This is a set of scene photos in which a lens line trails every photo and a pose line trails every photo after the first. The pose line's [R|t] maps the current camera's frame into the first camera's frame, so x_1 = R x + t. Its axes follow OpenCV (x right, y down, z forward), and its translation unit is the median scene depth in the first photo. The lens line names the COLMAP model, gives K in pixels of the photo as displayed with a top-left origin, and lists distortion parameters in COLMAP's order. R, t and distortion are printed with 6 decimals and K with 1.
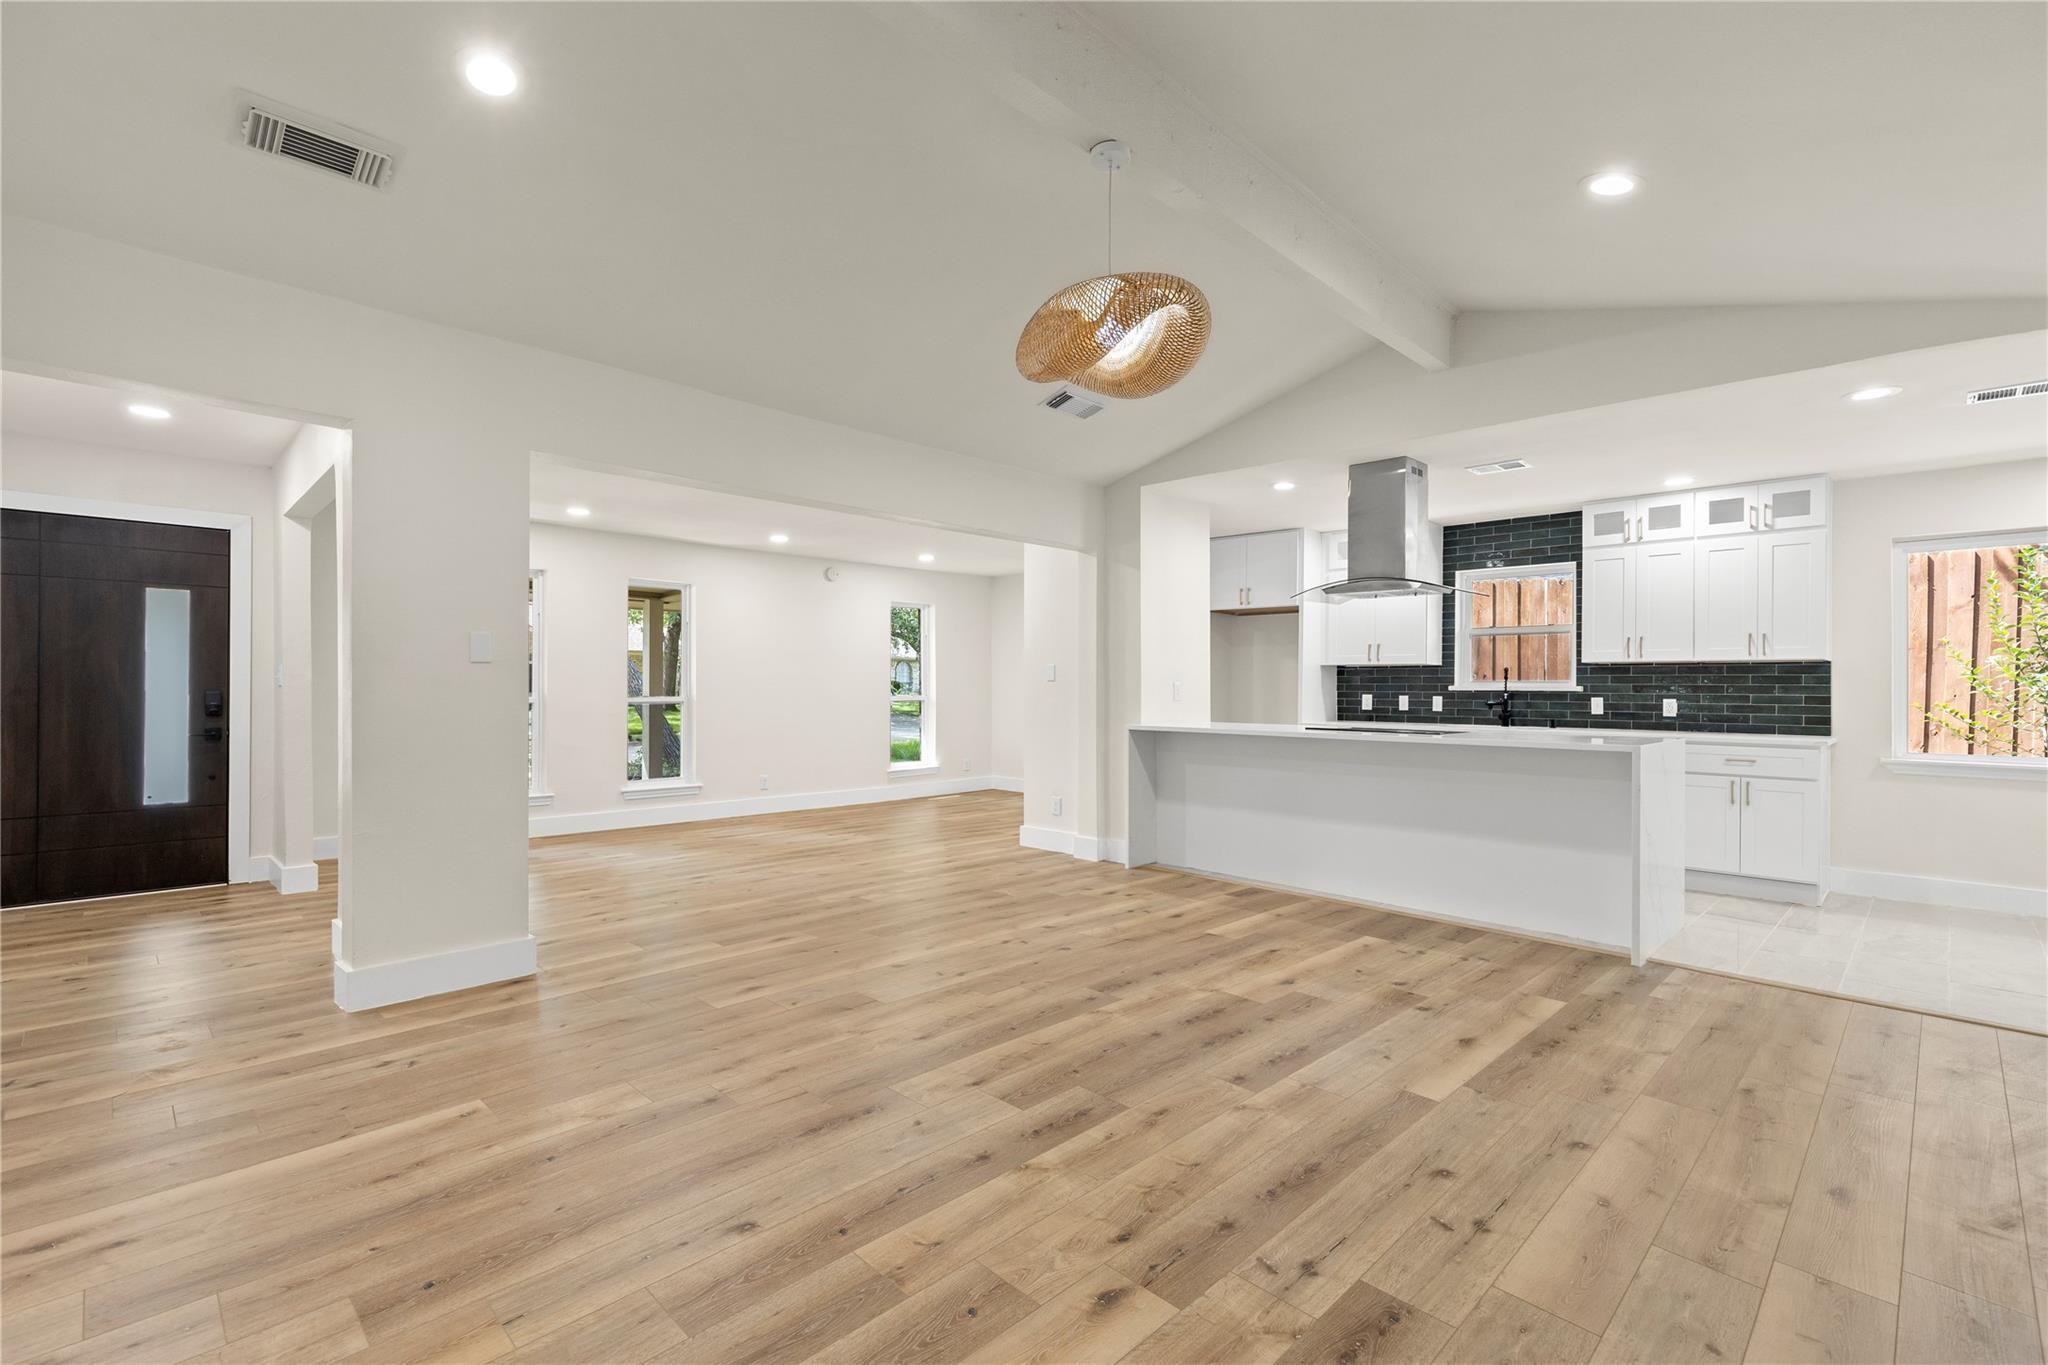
lens RADIAL K [[915.8, 0, 1018.1], [0, 915.8, 678.1], [0, 0, 1]] dist [0.004677, 0.000009]
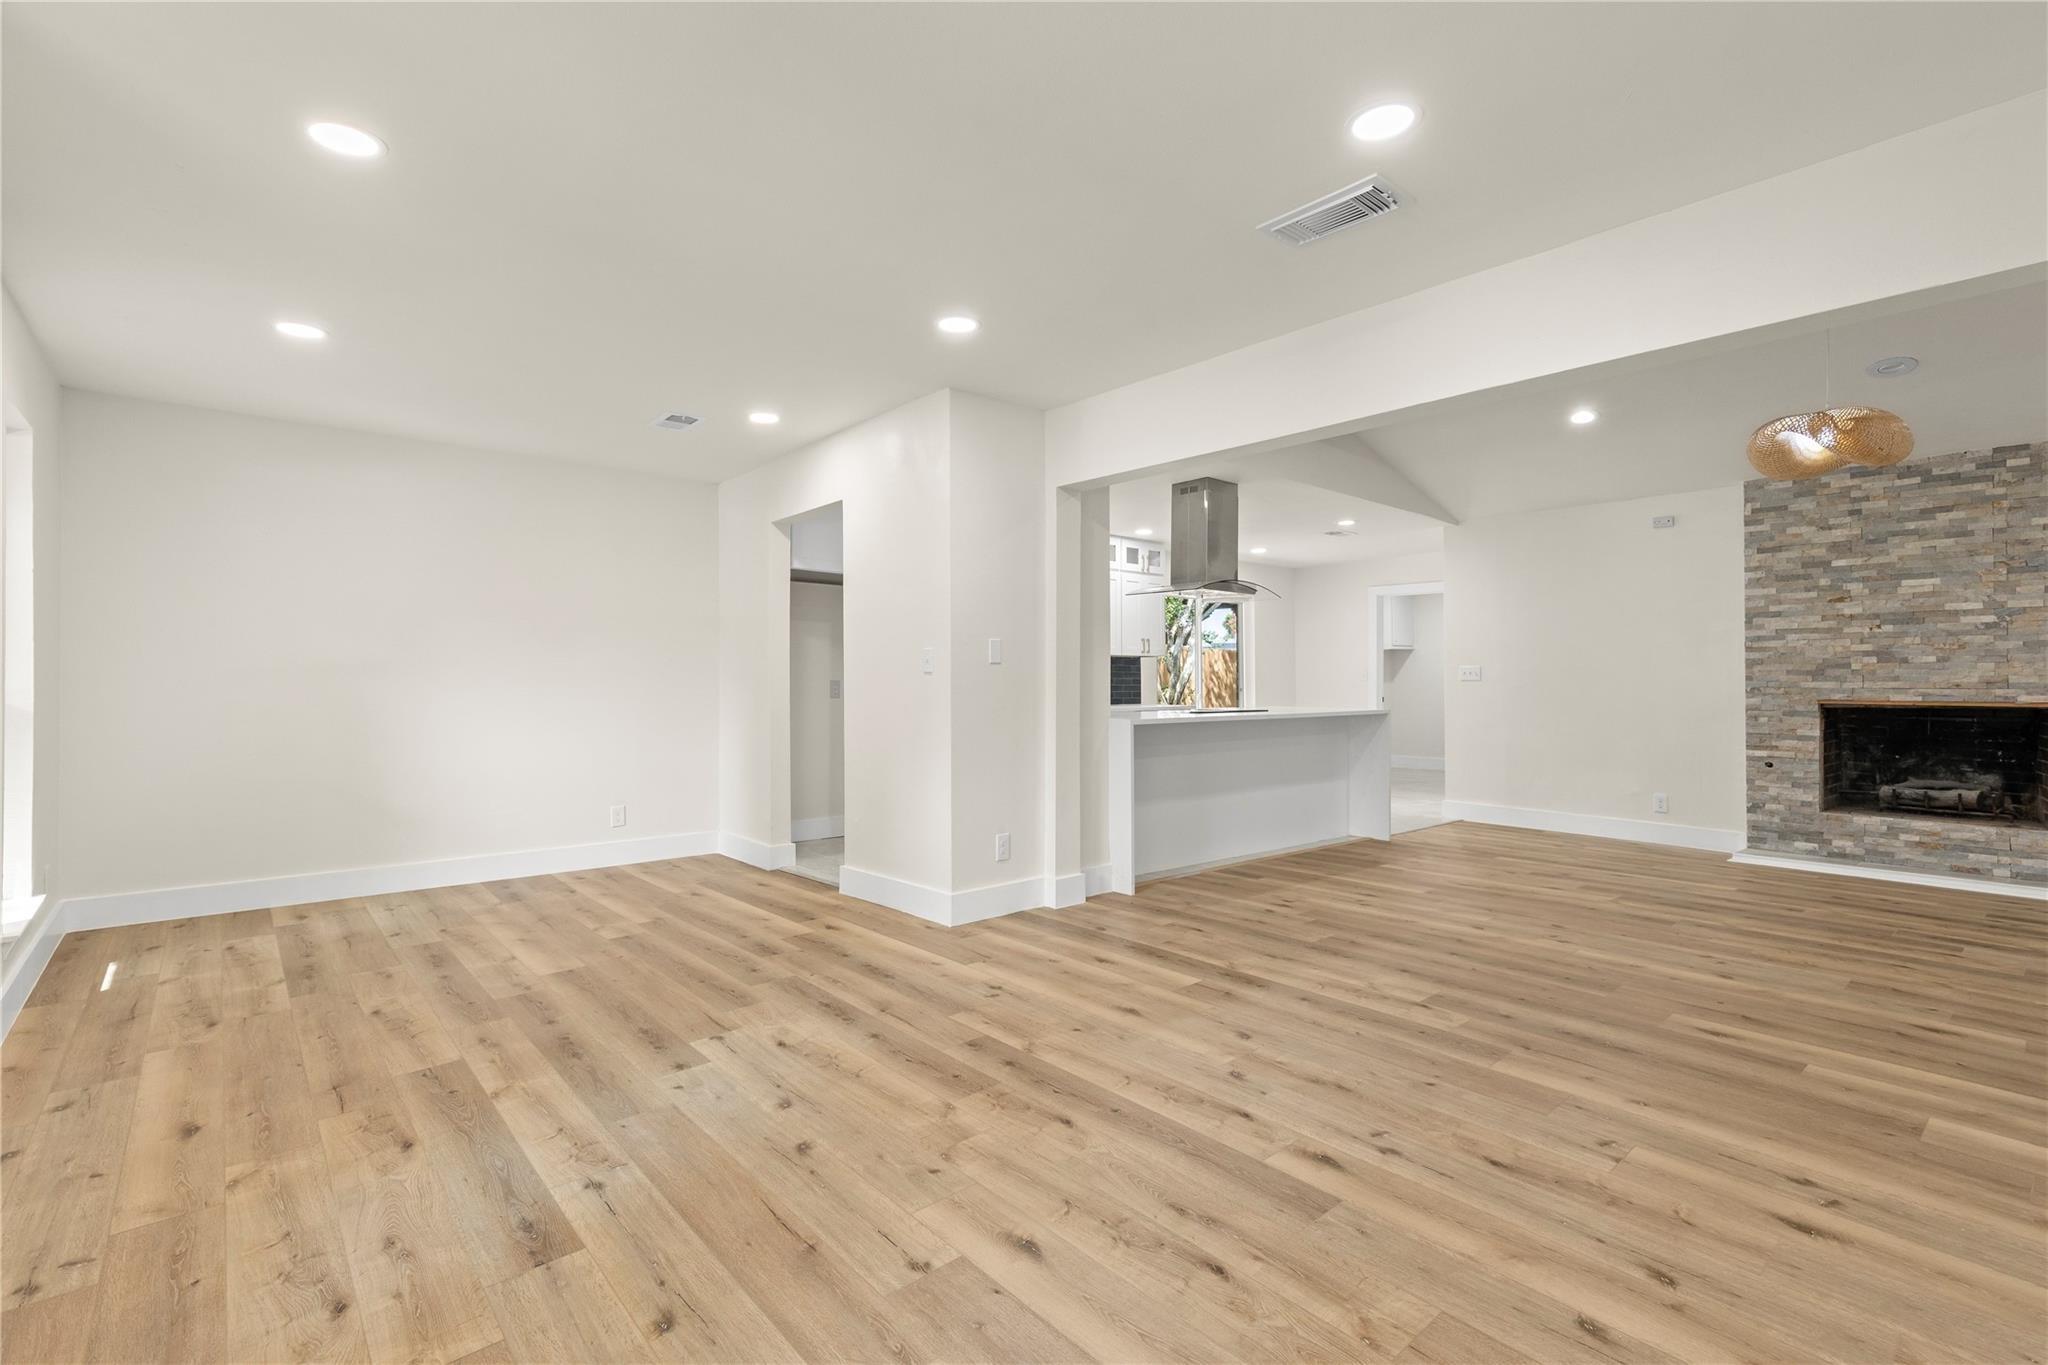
lens RADIAL K [[915.8, 0, 1018.1], [0, 915.8, 678.1], [0, 0, 1]] dist [0.004677, 0.000009]
pose [[0.063217, -0.002667, 0.997996, -0.741500], [-0.011076, 0.999933, 0.003374, 0.014373], [-0.997938, -0.011267, 0.063183, 1.117844]]
